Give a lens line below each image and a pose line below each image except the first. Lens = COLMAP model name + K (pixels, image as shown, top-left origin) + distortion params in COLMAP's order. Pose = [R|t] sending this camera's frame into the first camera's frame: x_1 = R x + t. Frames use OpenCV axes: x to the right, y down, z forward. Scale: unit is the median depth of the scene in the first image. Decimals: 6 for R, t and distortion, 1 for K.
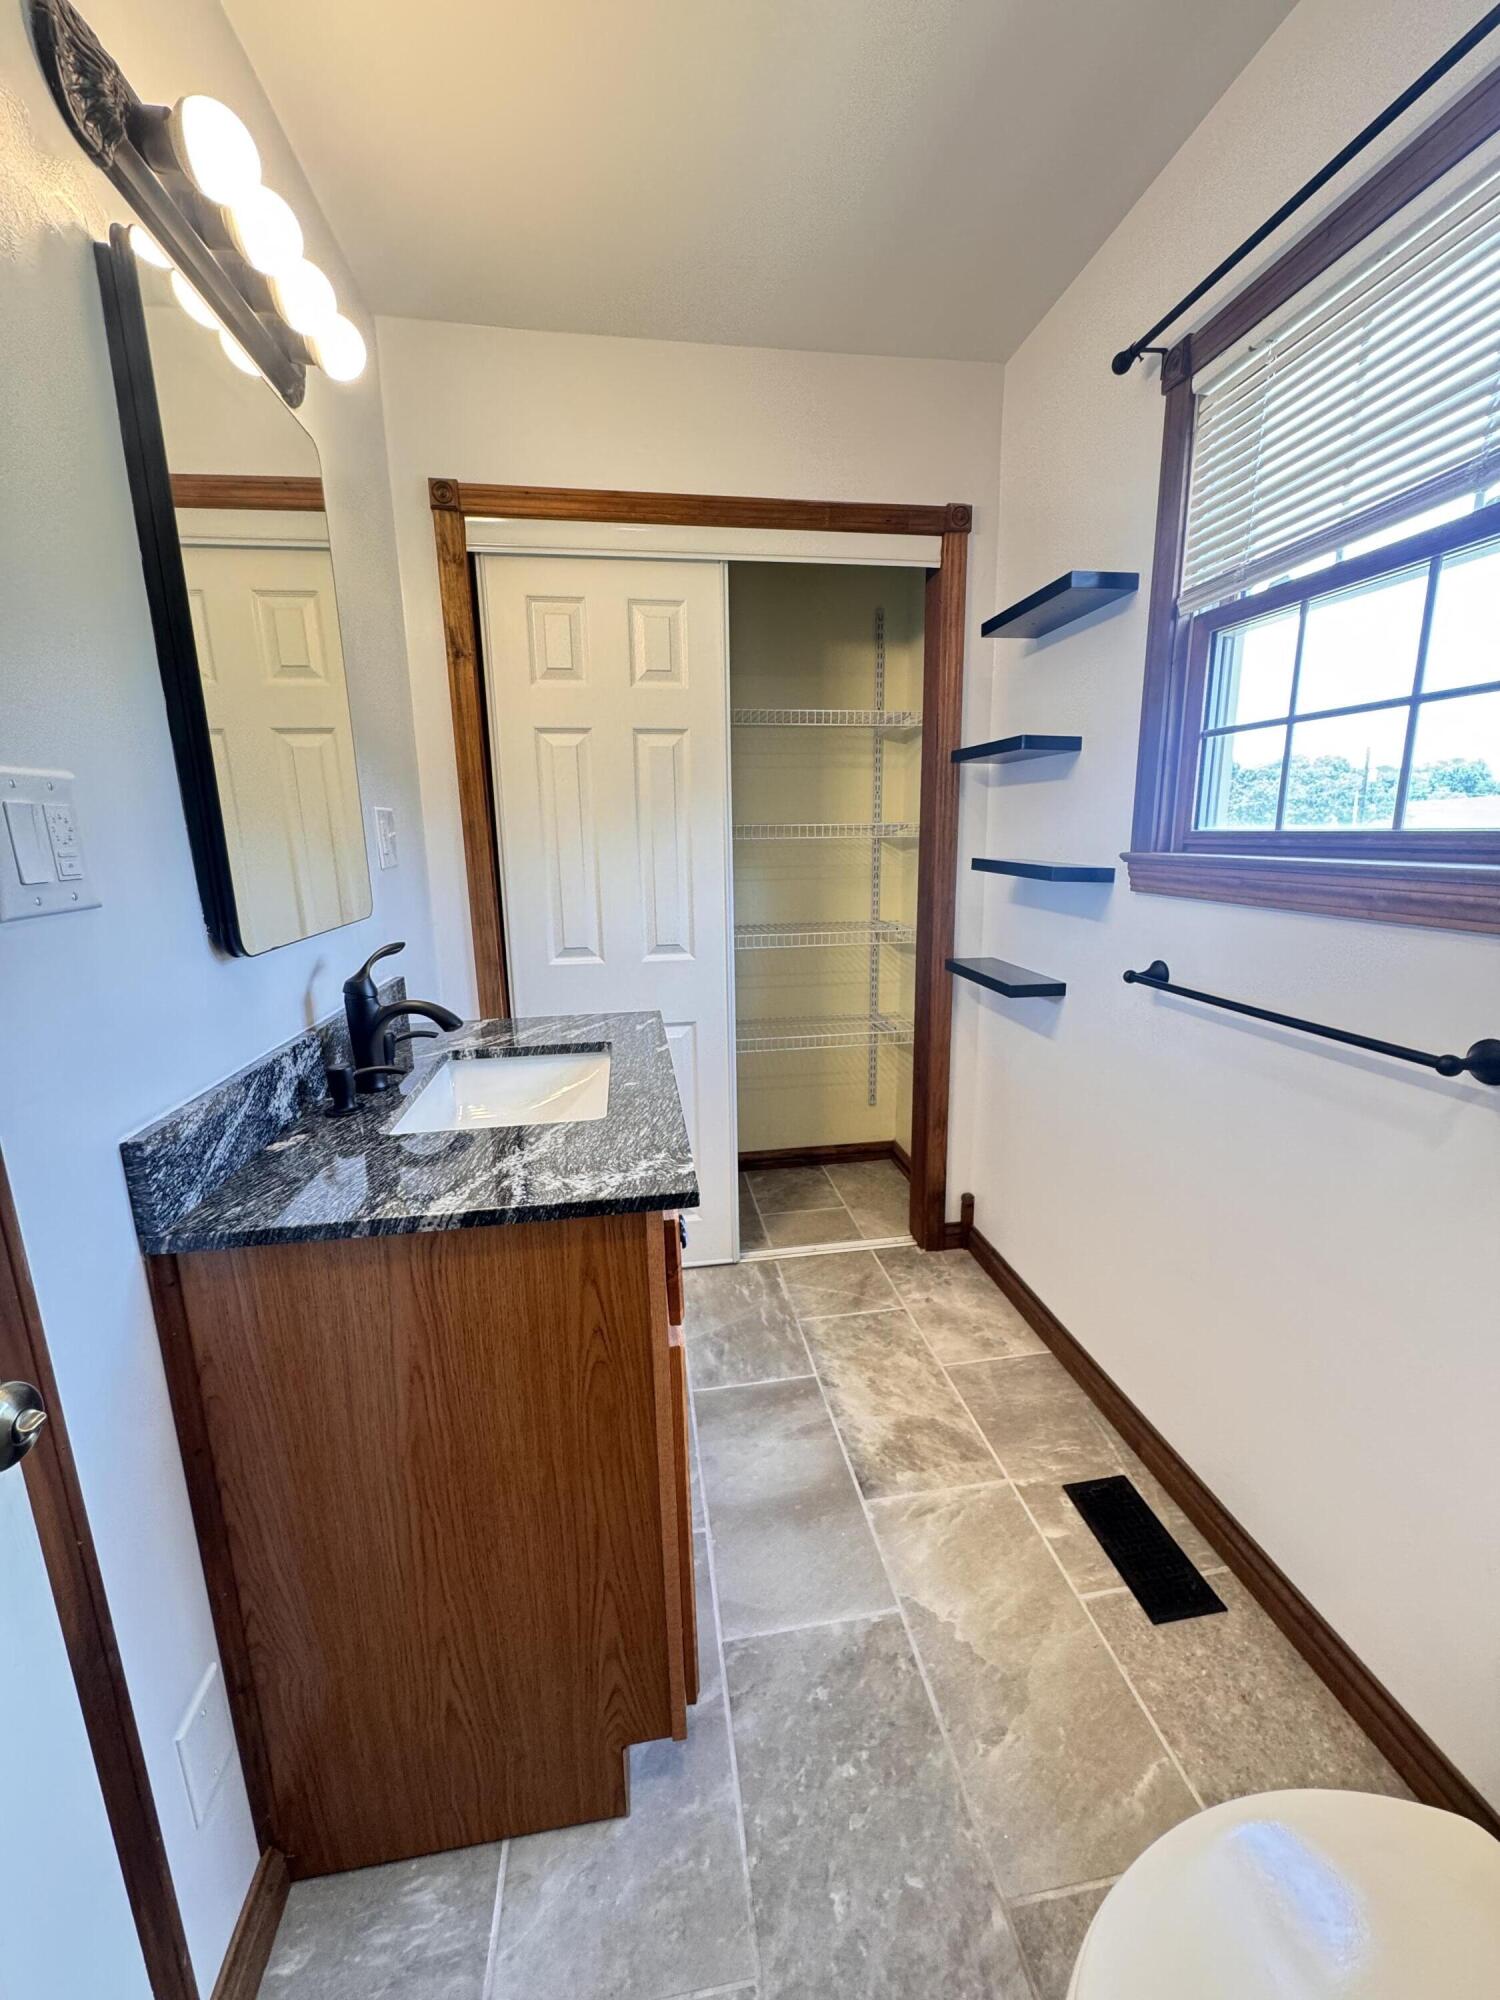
lens RADIAL K [[803.1, 0, 756.3], [0, 803.1, 1007.4], [0, 0, 1]] dist [-0.001831, 0.000498]
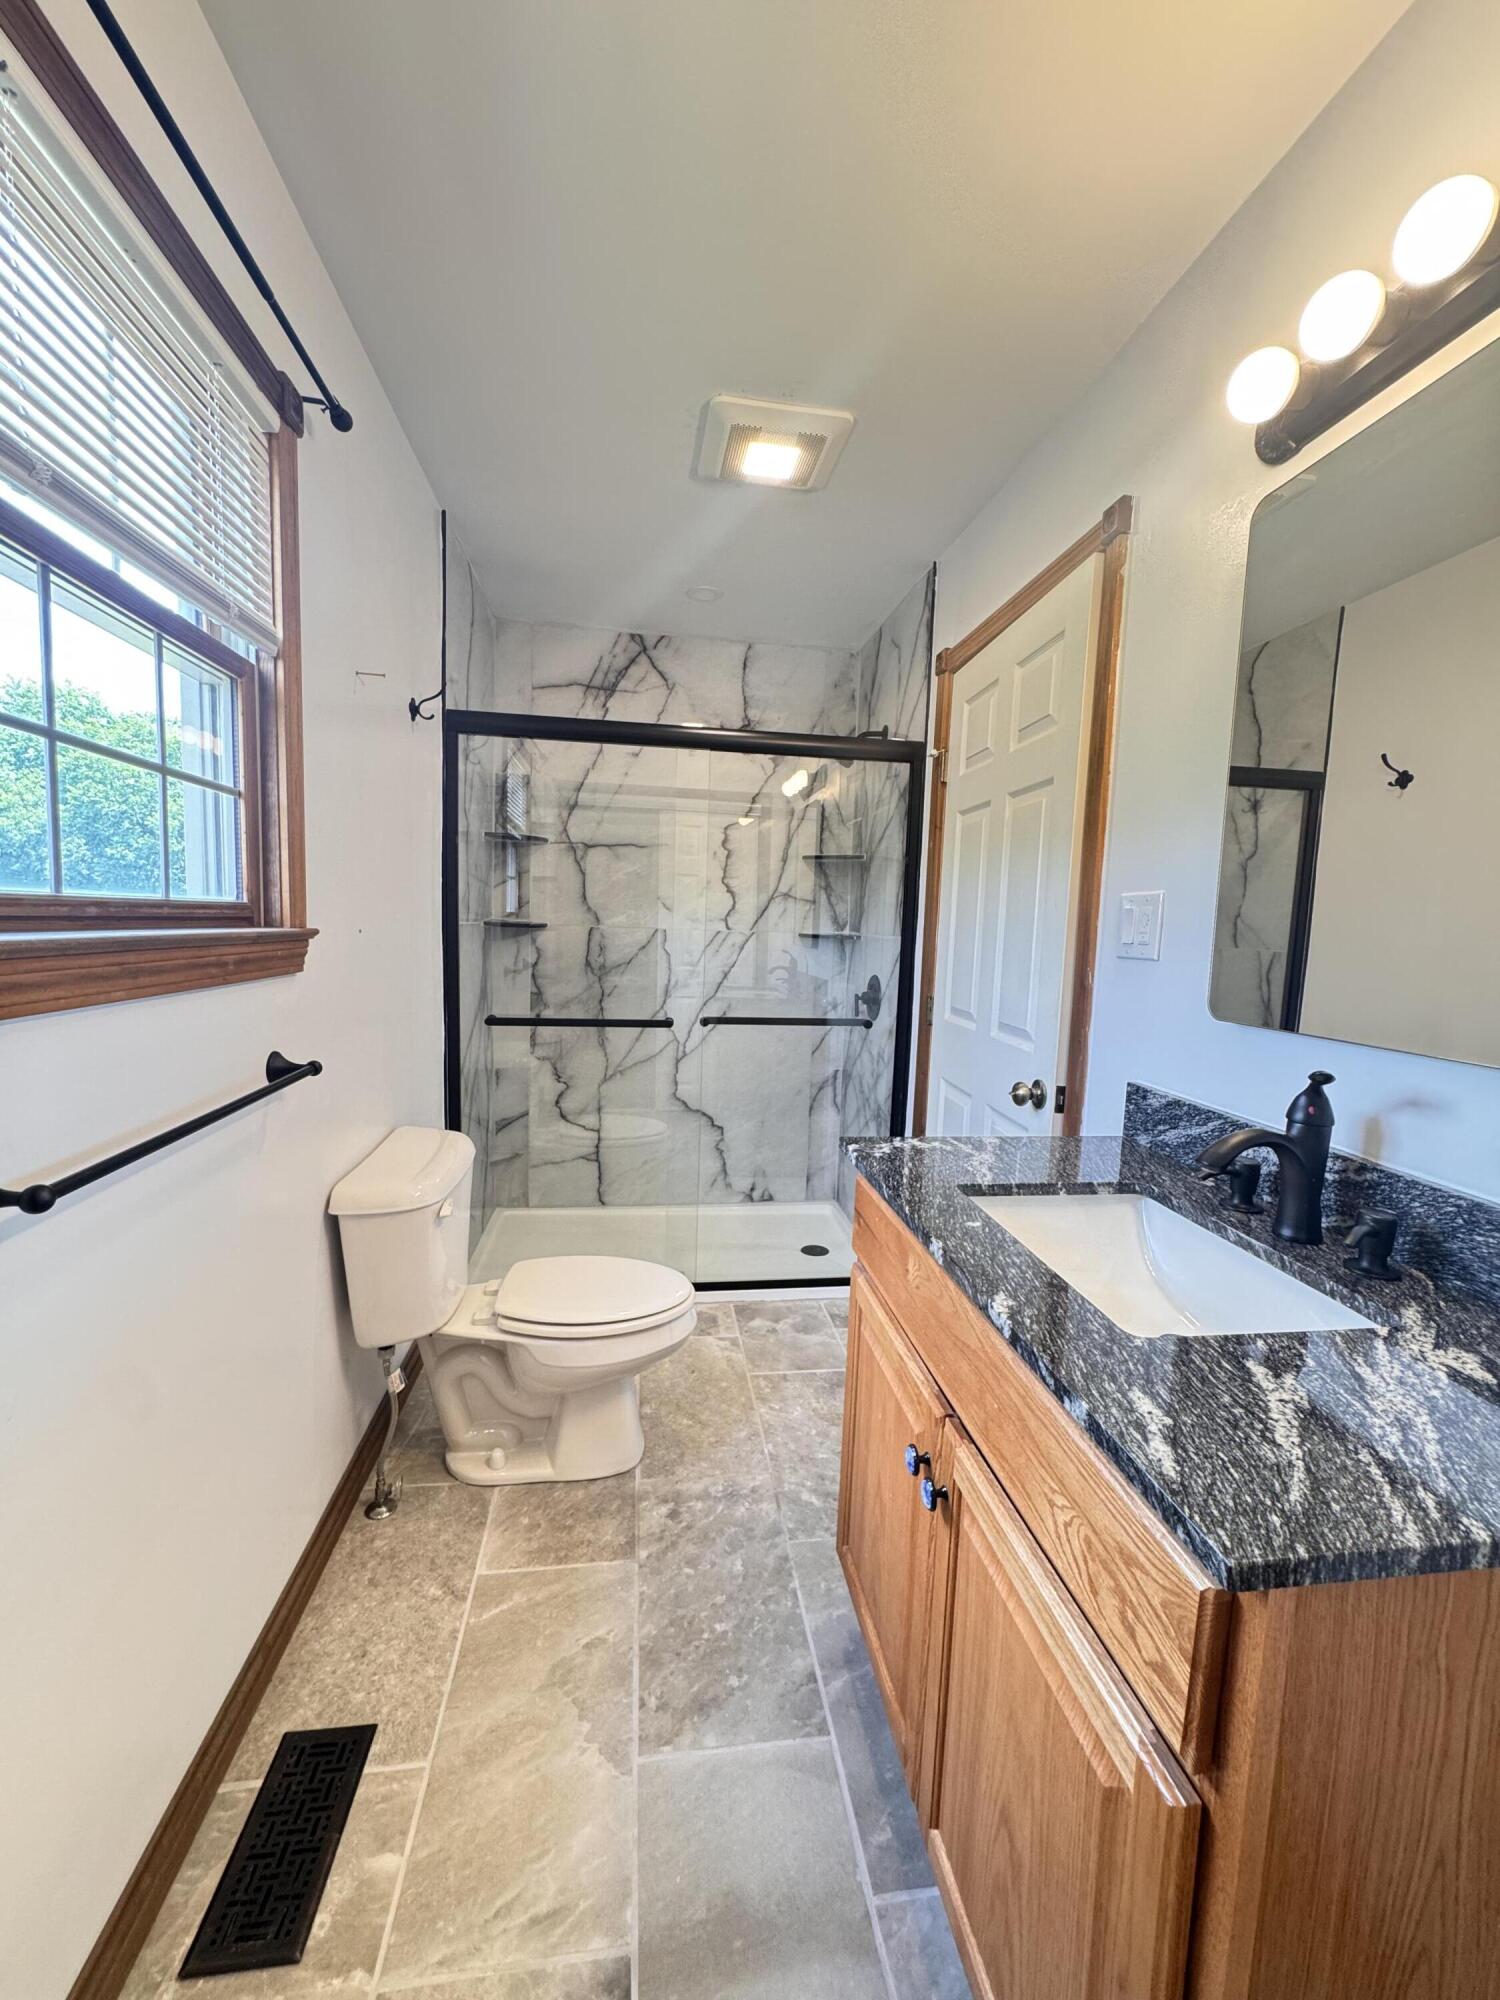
lens RADIAL K [[803.1, 0, 752.3], [0, 803.1, 999.8], [0, 0, 1]] dist [-0.001831, 0.000498]
pose [[-0.999590, -0.023453, 0.016447, 0.058390], [-0.017206, 0.950635, 0.309834, -0.368135], [-0.022901, 0.309423, -0.950649, 1.714168]]
